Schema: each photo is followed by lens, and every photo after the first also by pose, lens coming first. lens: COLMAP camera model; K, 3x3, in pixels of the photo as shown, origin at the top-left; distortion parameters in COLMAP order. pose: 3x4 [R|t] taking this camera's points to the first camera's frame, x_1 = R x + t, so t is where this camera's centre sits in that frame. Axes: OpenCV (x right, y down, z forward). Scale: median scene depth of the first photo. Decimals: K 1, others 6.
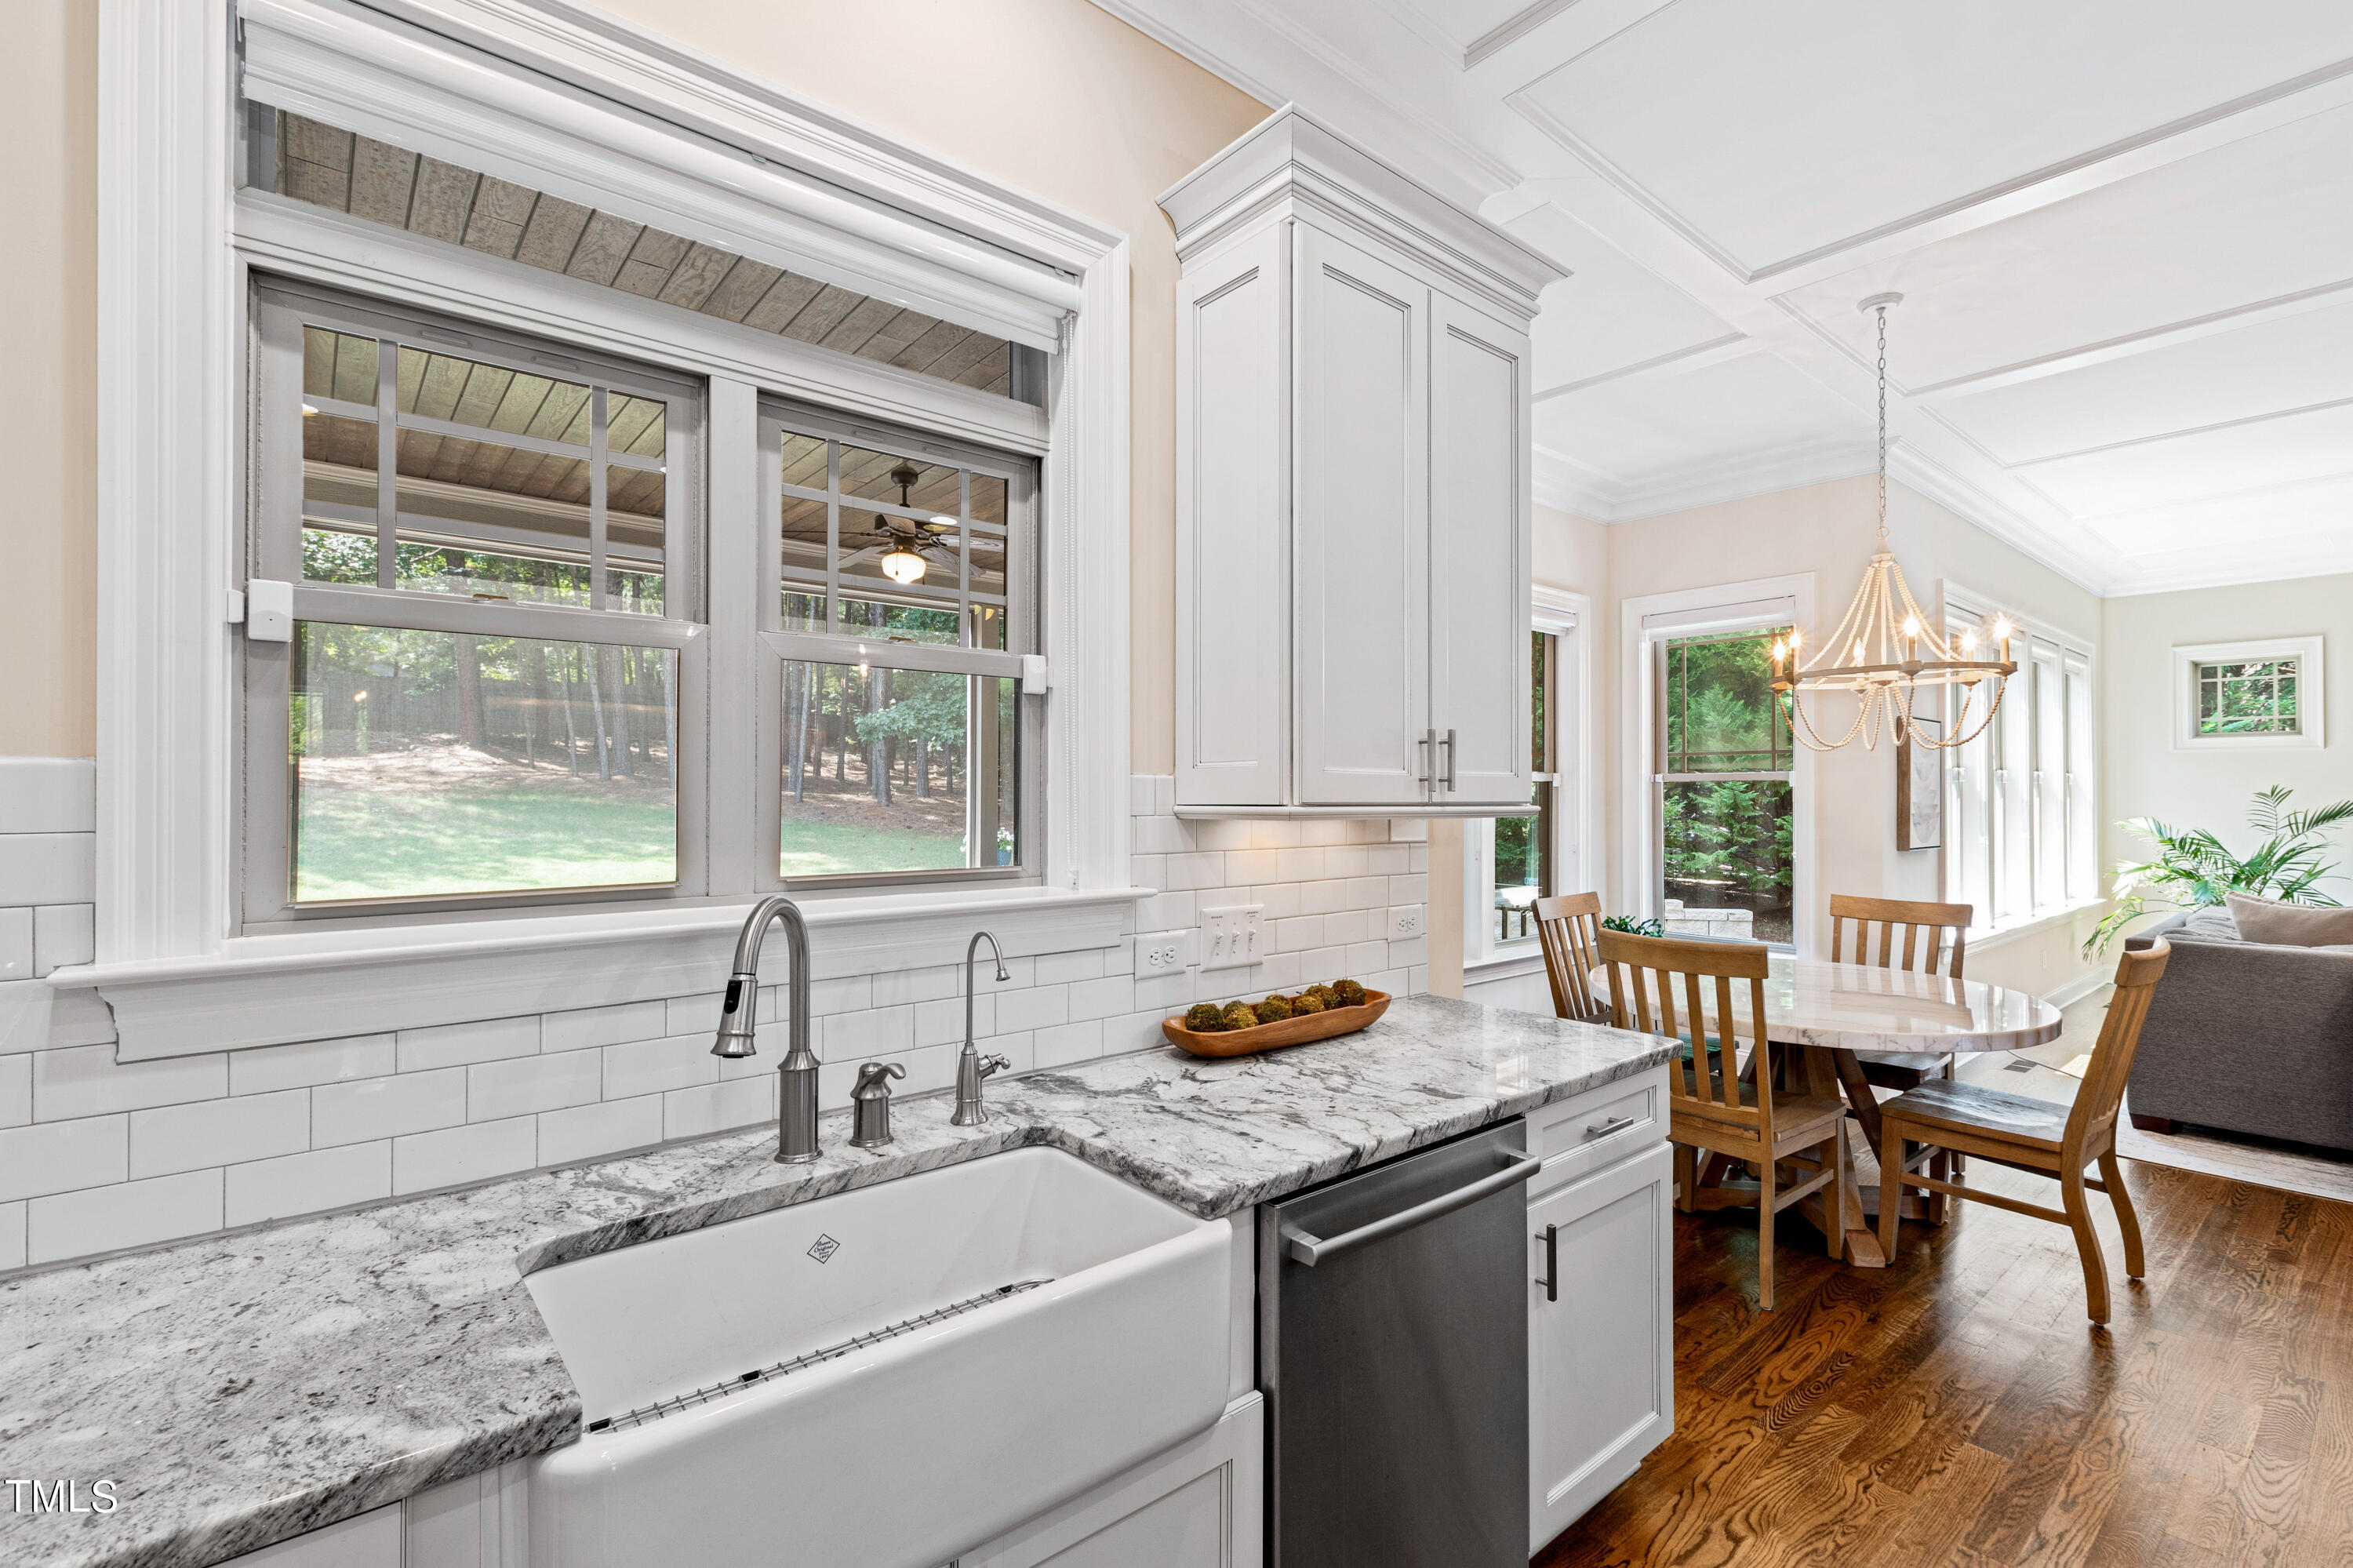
lens RADIAL K [[1055.7, 0, 1210.3], [0, 1055.7, 786.2], [0, 0, 1]] dist [0.006786, -0.001709]
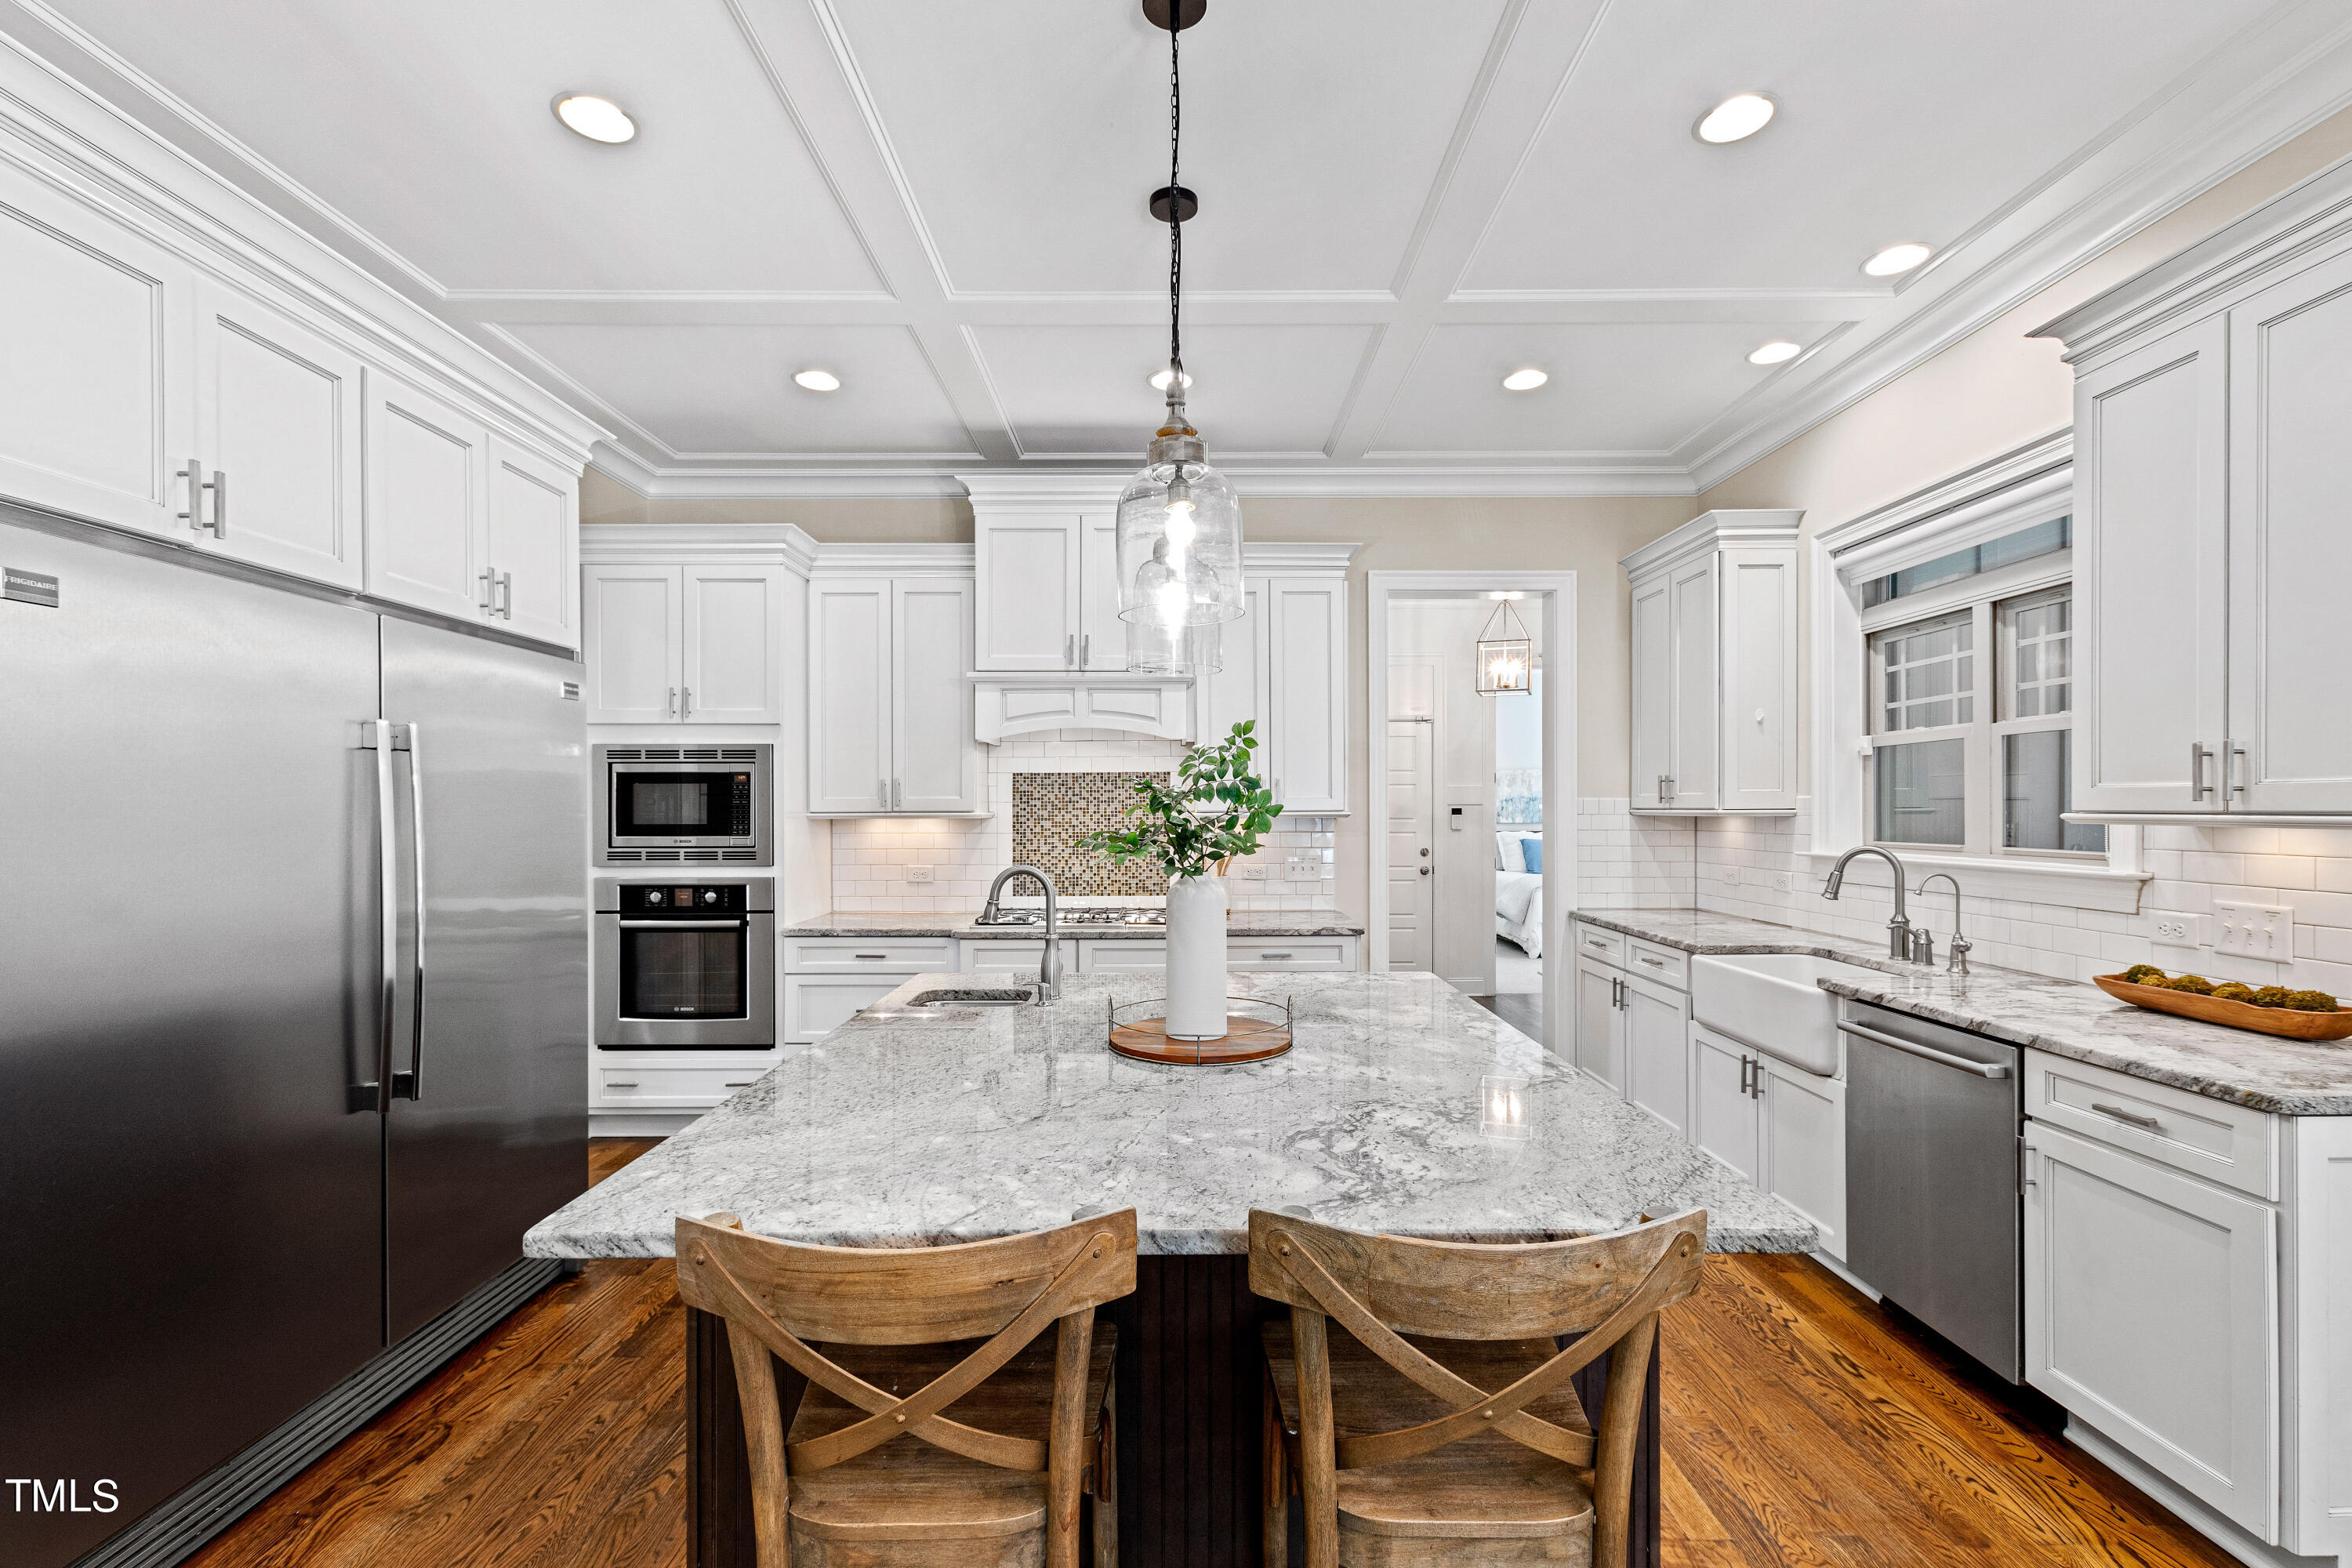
lens RADIAL K [[1034.6, 0, 1181.9], [0, 1034.6, 811.4], [0, 0, 1]] dist [0.007298, -0.000737]
pose [[-0.649624, 0.004527, -0.760242, 1.652020], [0.010304, 0.999943, -0.002851, 0.007935], [0.760186, -0.009685, -0.649634, 0.884965]]
